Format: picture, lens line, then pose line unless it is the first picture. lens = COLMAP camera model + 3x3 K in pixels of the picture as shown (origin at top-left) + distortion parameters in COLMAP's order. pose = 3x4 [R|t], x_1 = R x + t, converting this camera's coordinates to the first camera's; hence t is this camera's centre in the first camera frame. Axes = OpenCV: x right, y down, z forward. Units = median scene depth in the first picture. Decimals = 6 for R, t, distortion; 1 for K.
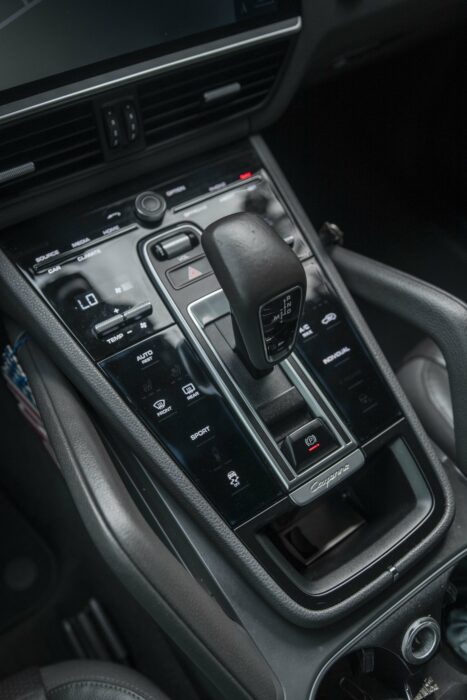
lens RADIAL K [[648.5, 0, 233.5], [0, 648.5, 349.2], [0, 0, 1]] dist [-0.057384, 0.000000]
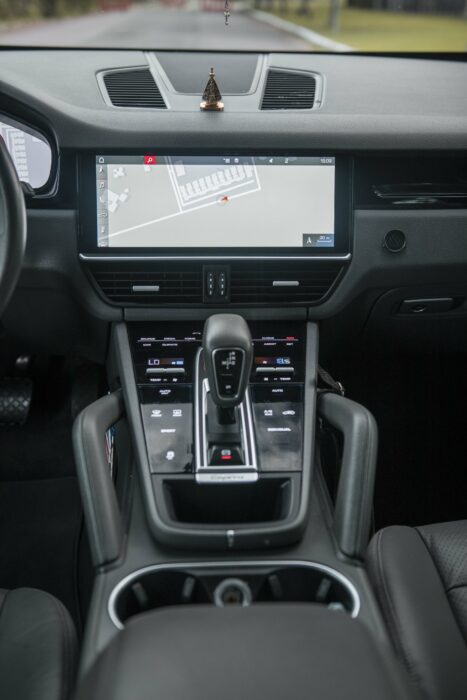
lens RADIAL K [[826.8, 0, 232.8], [0, 826.8, 350.0], [0, 0, 1]] dist [0.025586, 0.000000]
pose [[0.853702, 0.167391, -0.493126, 1.013462], [-0.401833, 0.814064, -0.419321, 0.726914], [0.331246, 0.556130, 0.762231, -0.592073]]
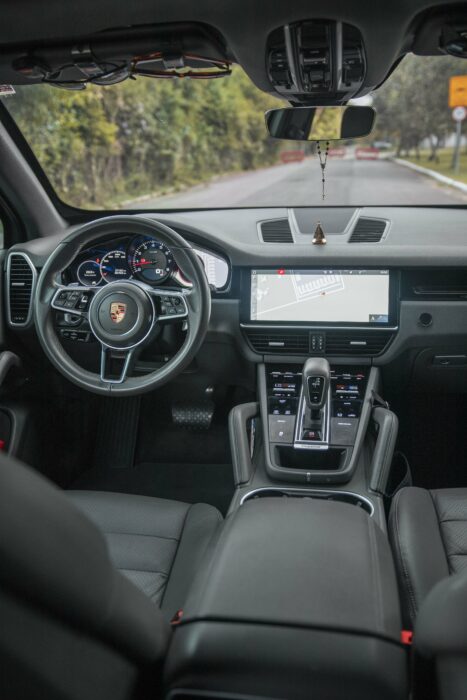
lens RADIAL K [[633.7, 0, 228.0], [0, 633.7, 348.3], [0, 0, 1]] dist [0.000637, 0.004023]
pose [[0.708298, 0.139723, -0.691948, 1.605219], [-0.526718, 0.757211, -0.386262, 1.046626], [0.469981, 0.638050, 0.609926, -0.986887]]
